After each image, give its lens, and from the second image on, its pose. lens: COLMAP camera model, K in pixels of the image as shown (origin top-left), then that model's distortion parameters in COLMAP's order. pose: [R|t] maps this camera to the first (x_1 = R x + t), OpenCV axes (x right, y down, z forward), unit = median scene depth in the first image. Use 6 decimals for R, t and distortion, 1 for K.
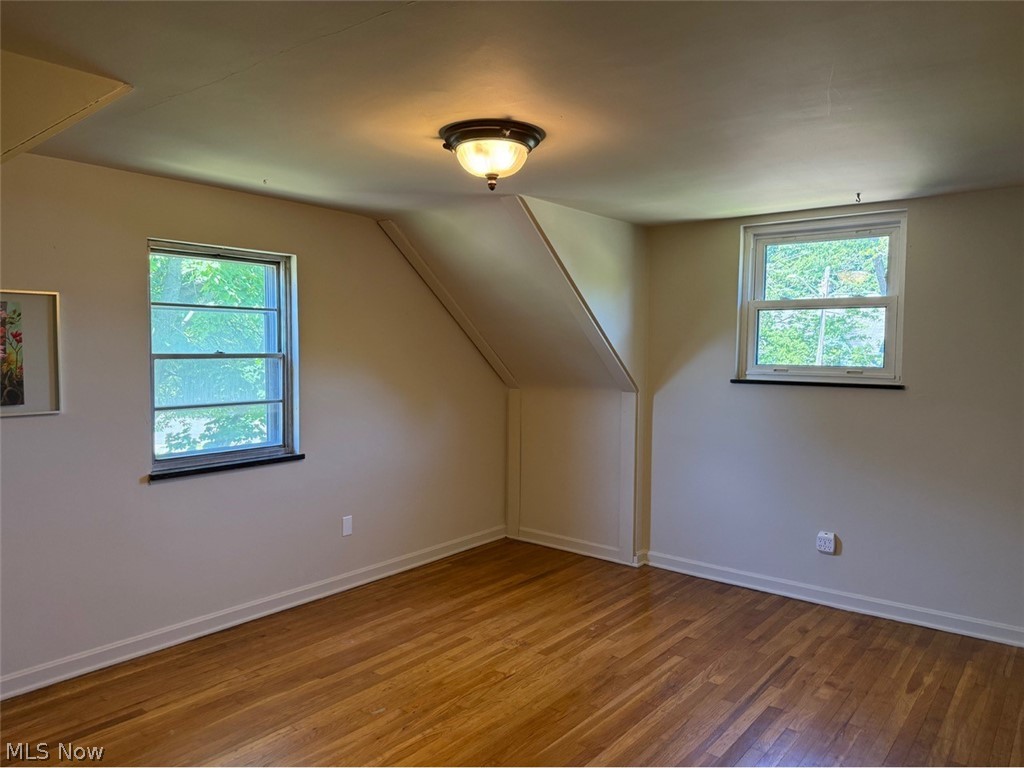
lens RADIAL K [[727.3, 0, 497.6], [0, 727.3, 389.2], [0, 0, 1]] dist [0.091684, -0.131270]
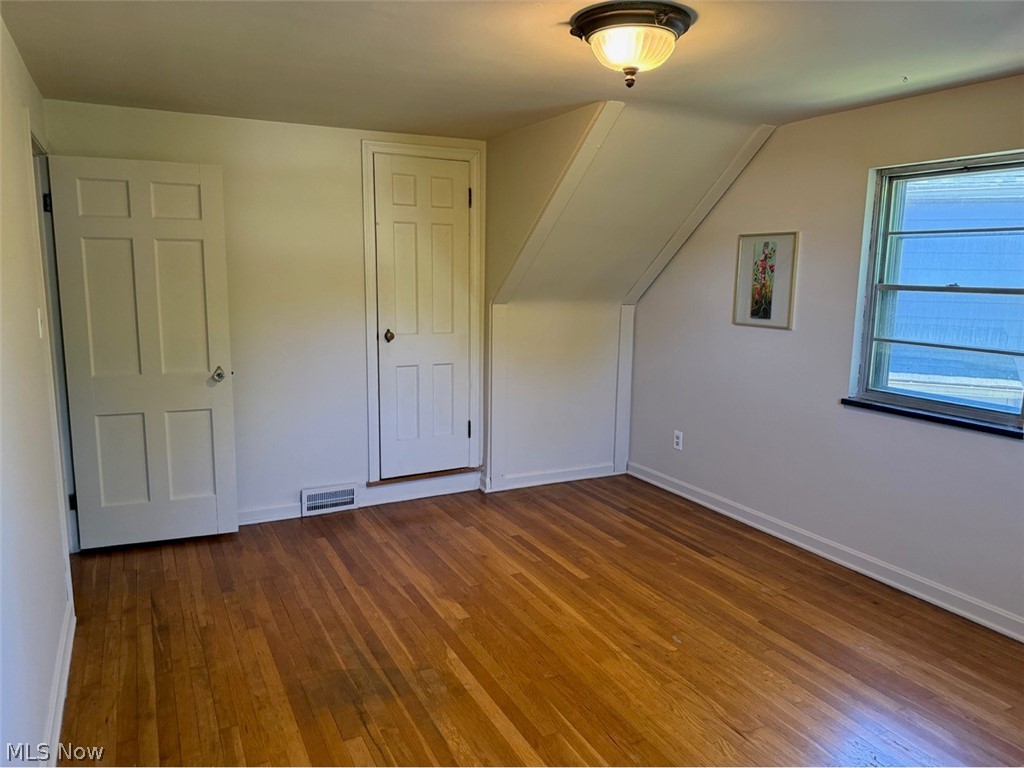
lens RADIAL K [[710.6, 0, 513.5], [0, 710.6, 379.9], [0, 0, 1]] dist [0.110412, -0.189072]
pose [[-0.394169, 0.130965, -0.909659, 0.748167], [-0.072050, 0.982345, 0.172650, -0.062589], [0.916209, 0.133594, -0.377773, 1.081619]]
